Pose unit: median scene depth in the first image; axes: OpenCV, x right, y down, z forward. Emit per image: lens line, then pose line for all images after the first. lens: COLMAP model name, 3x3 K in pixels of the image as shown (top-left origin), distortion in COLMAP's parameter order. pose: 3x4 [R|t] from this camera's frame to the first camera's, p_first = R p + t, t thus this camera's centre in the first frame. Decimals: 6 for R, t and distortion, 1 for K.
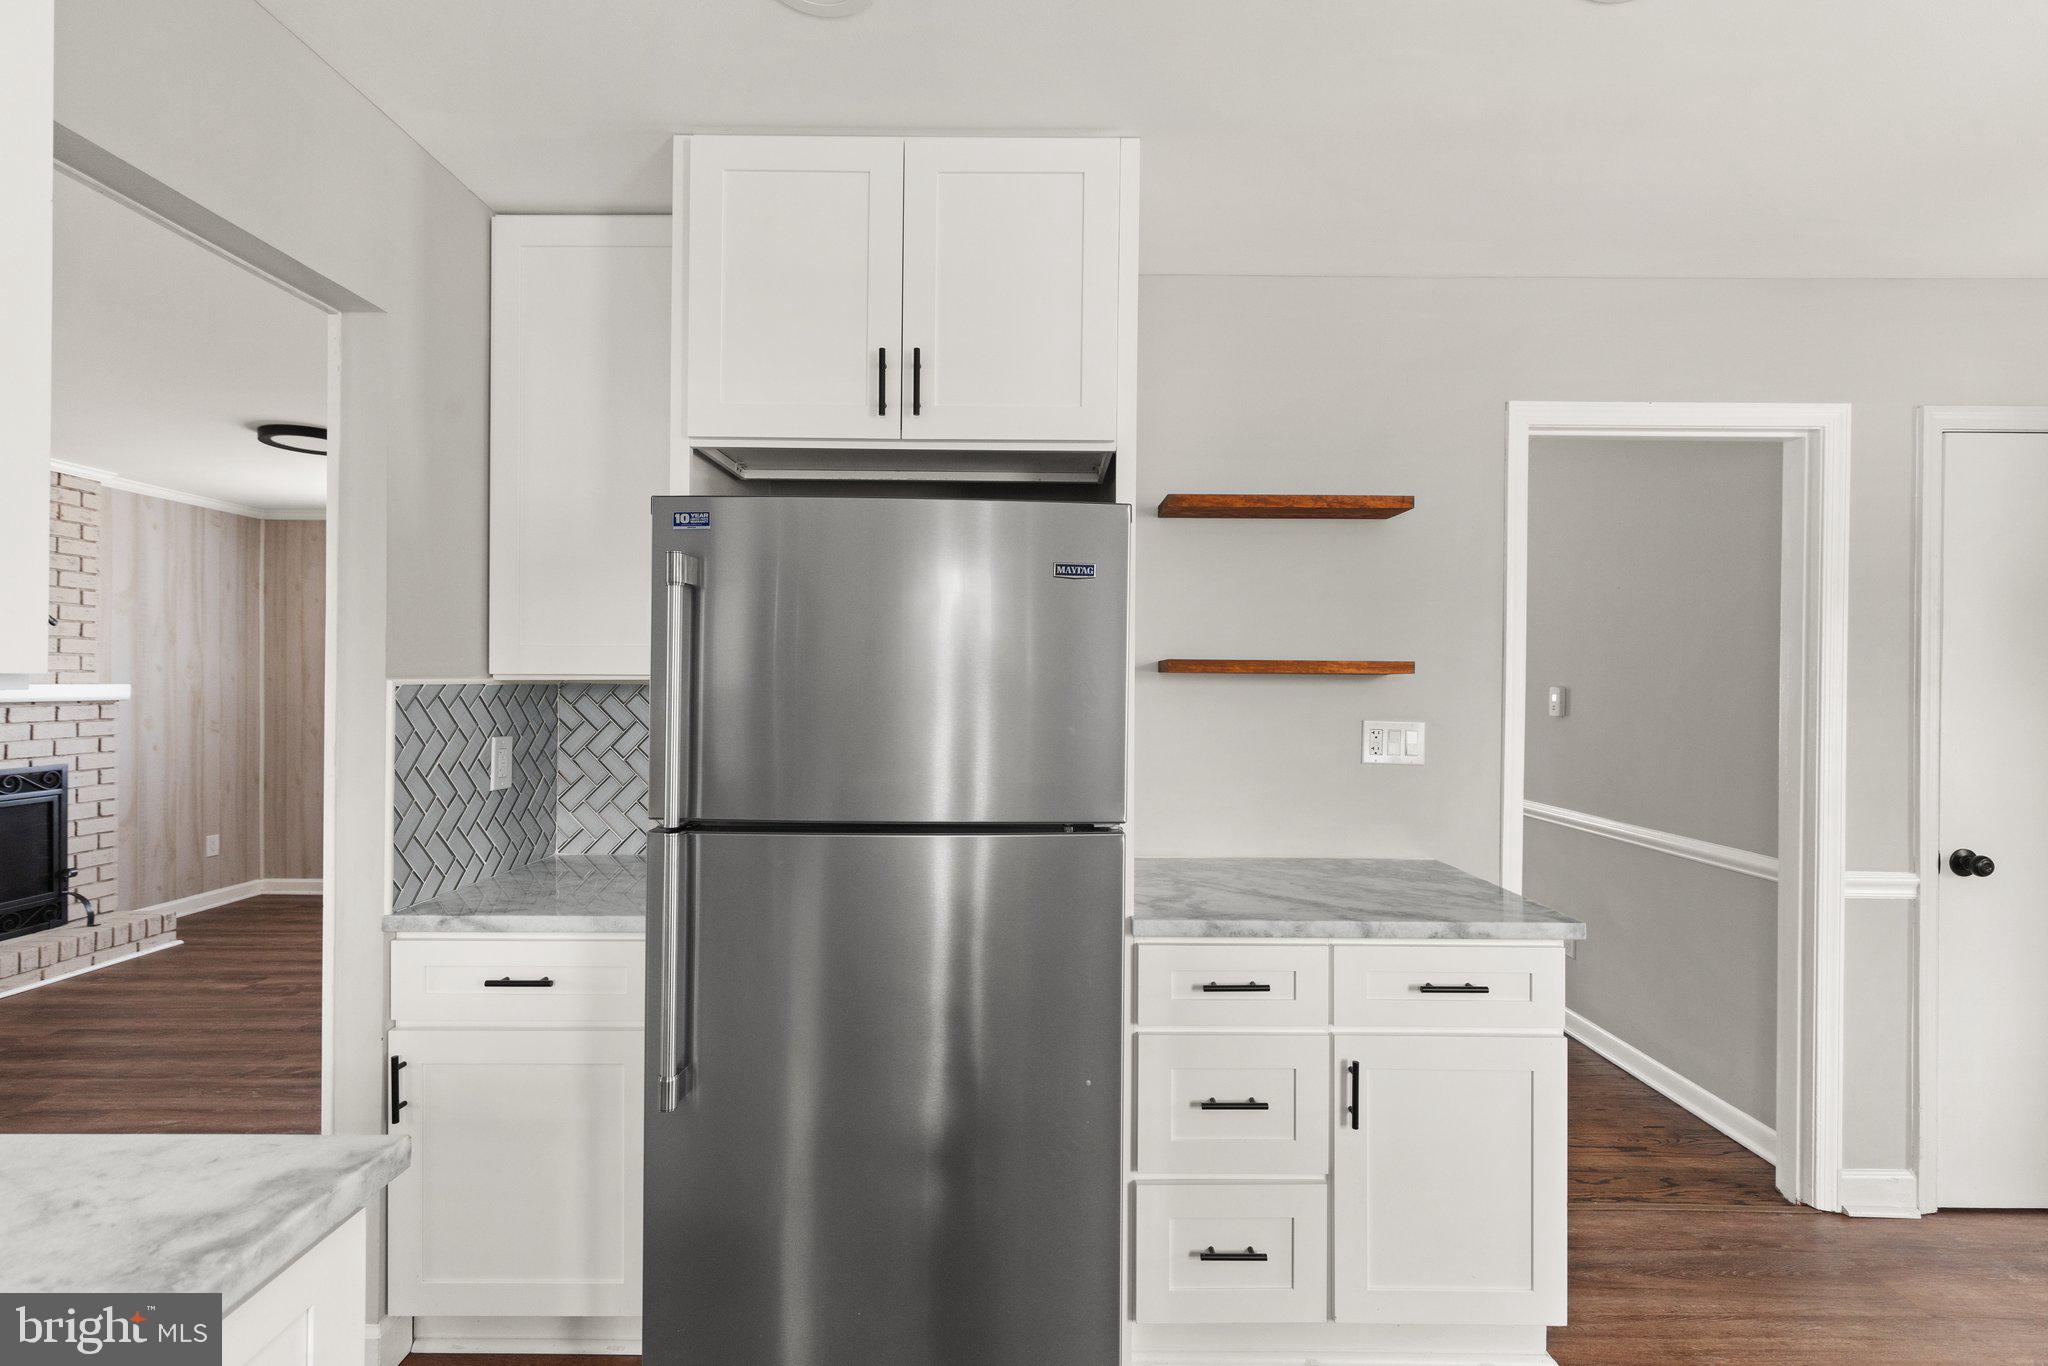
lens RADIAL K [[926.8, 0, 1041.1], [0, 926.8, 690.3], [0, 0, 1]] dist [0.001775, 0.000033]
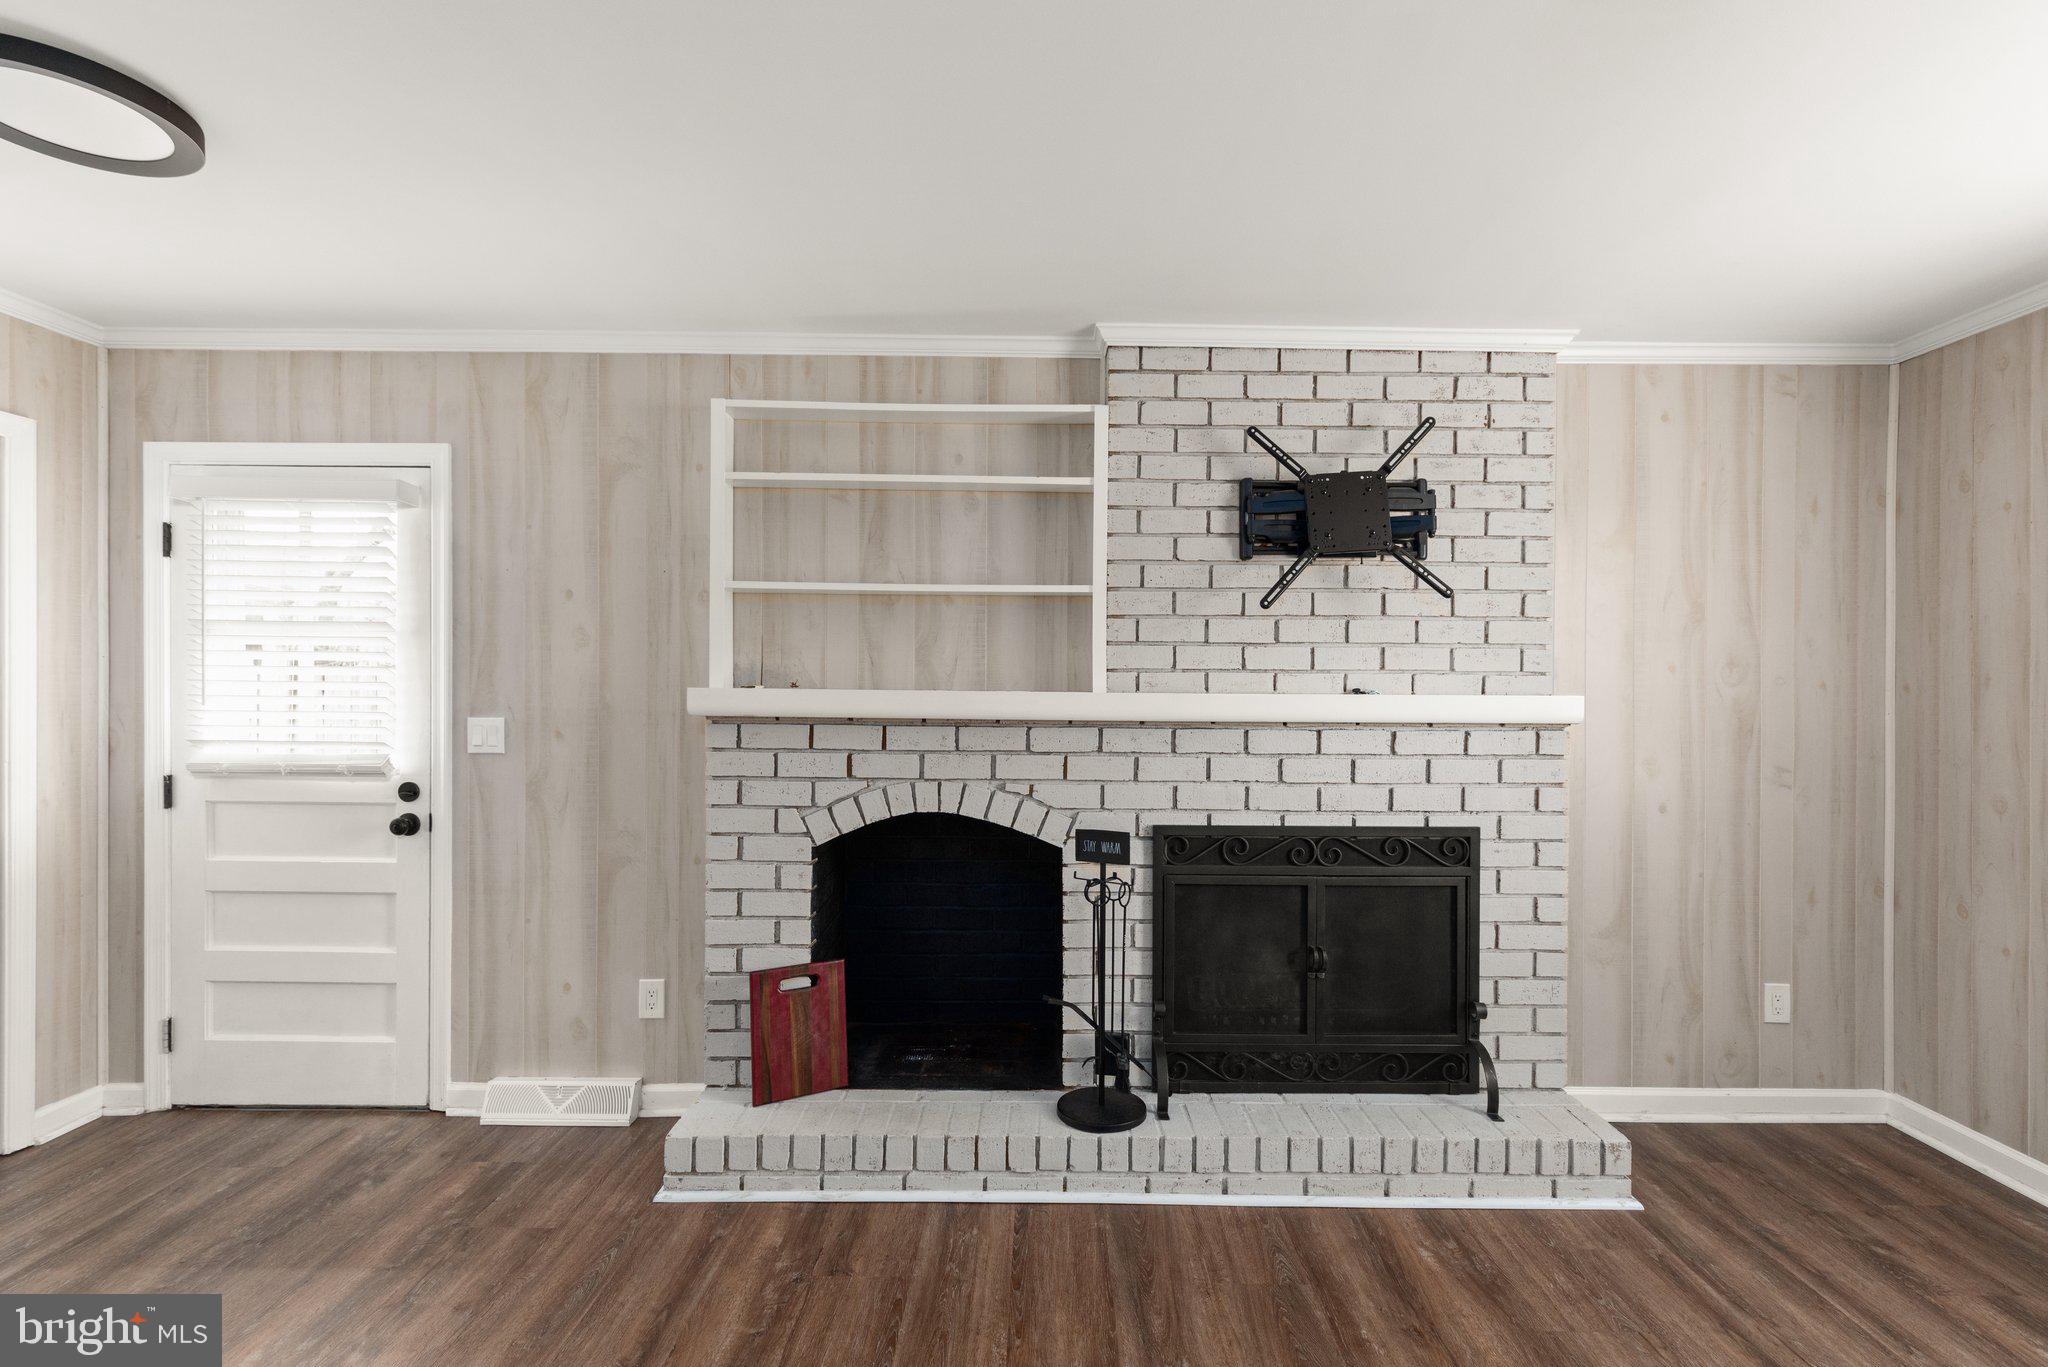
lens RADIAL K [[926.8, 0, 1041.1], [0, 926.8, 690.8], [0, 0, 1]] dist [0.001775, 0.000033]
pose [[-0.007643, -0.004172, -0.999962, -0.388136], [-0.013179, 0.999905, -0.004071, -0.002583], [0.999884, 0.013147, -0.007697, 0.626741]]
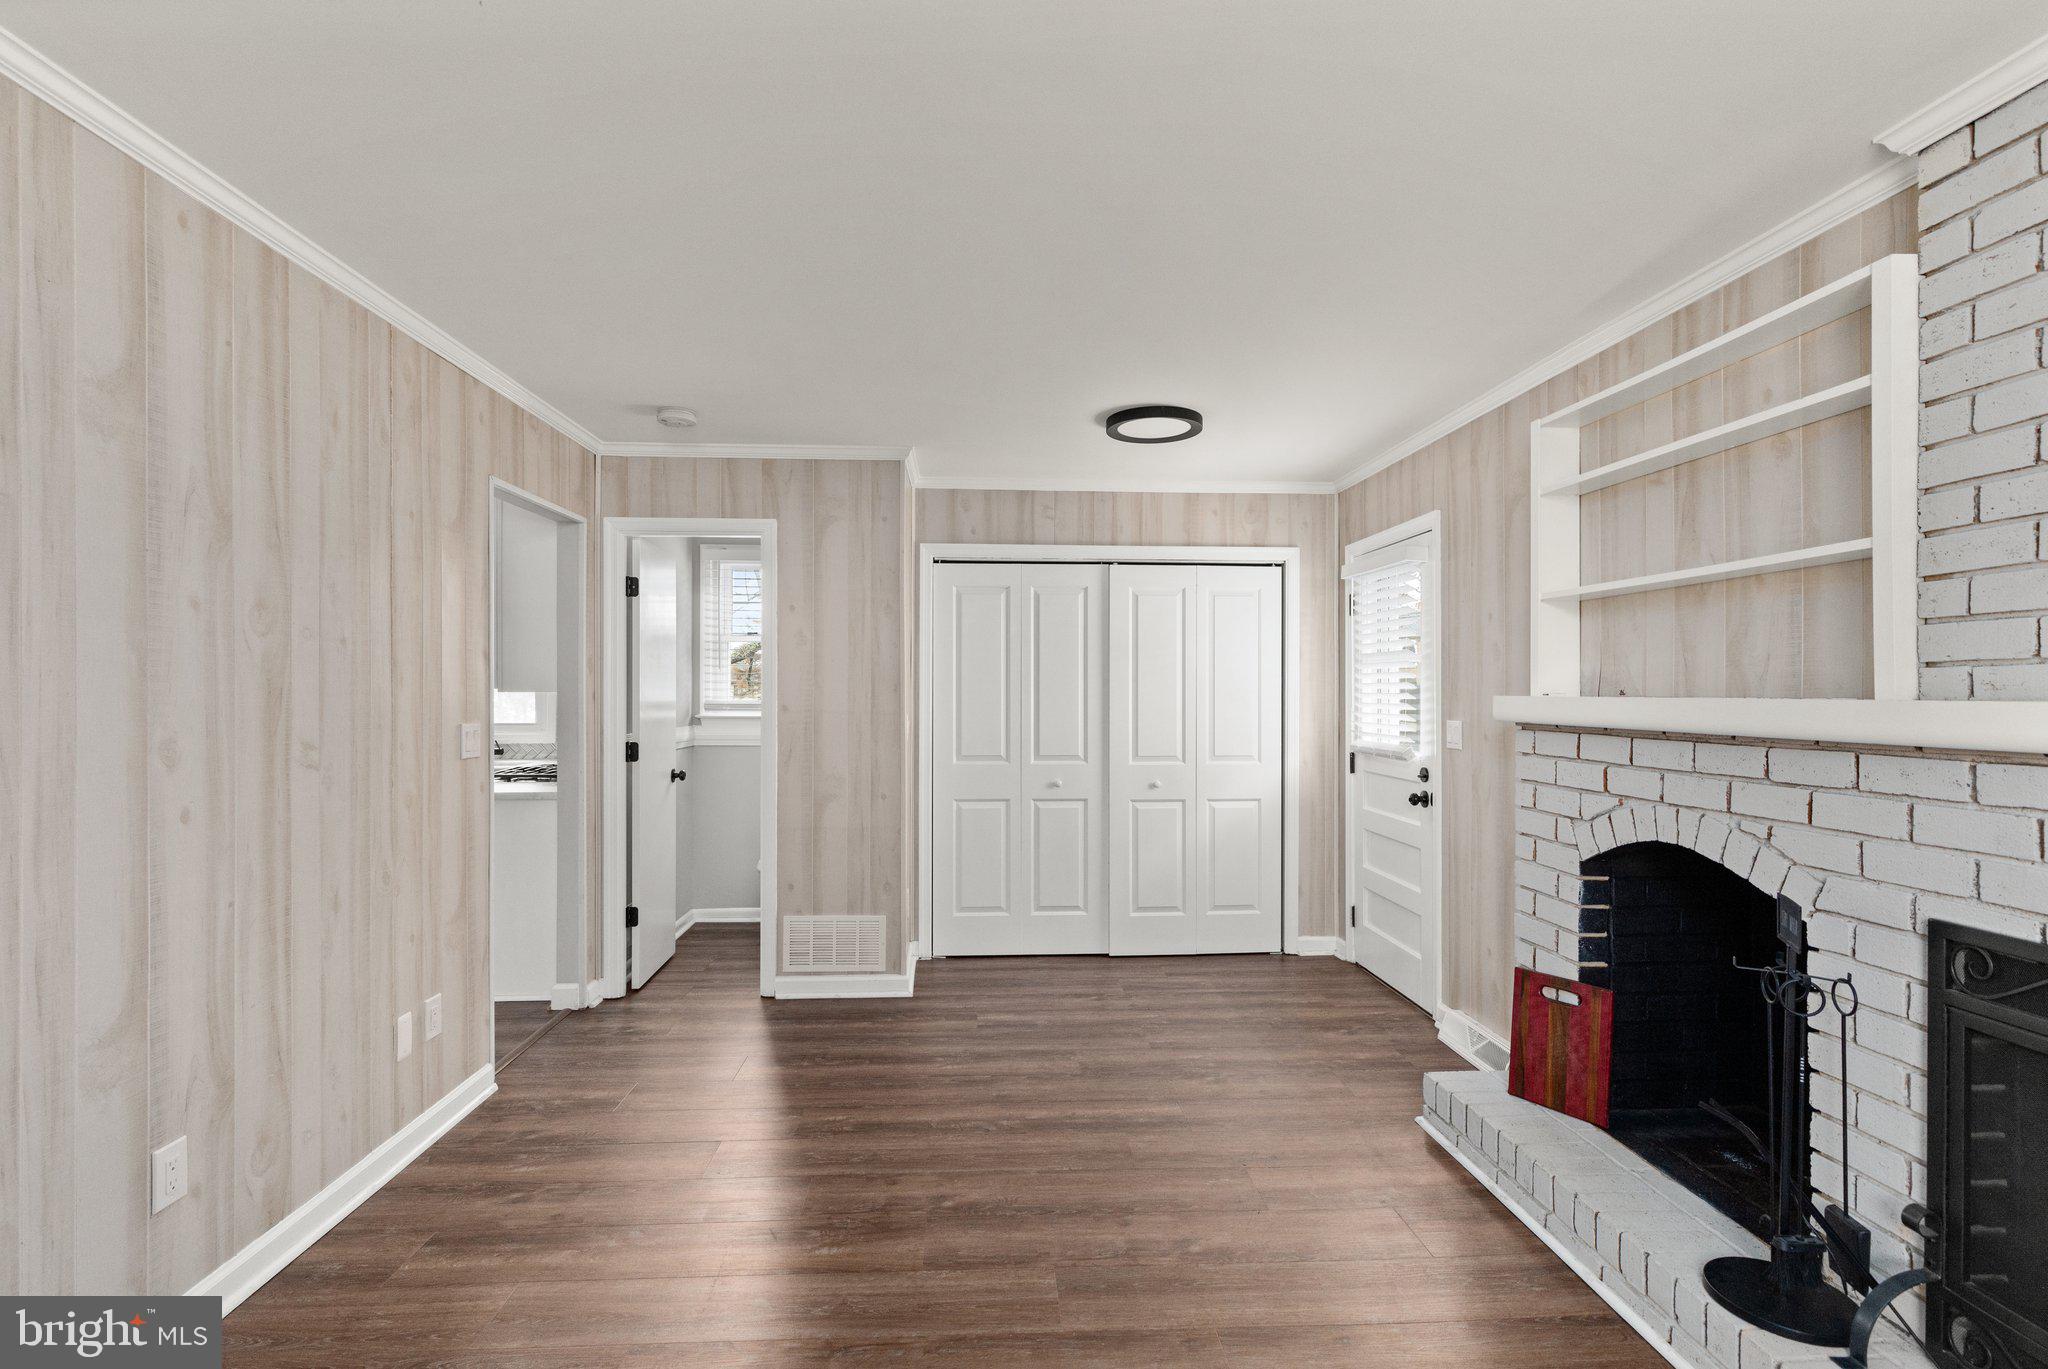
lens RADIAL K [[946.1, 0, 1028.2], [0, 946.1, 696.0], [0, 0, 1]] dist [0.004698, -0.000265]
pose [[-0.998255, -0.009998, -0.058204, -0.584831], [-0.010481, 0.999913, 0.008010, -0.005323], [0.058119, 0.008606, -0.998273, 0.995468]]
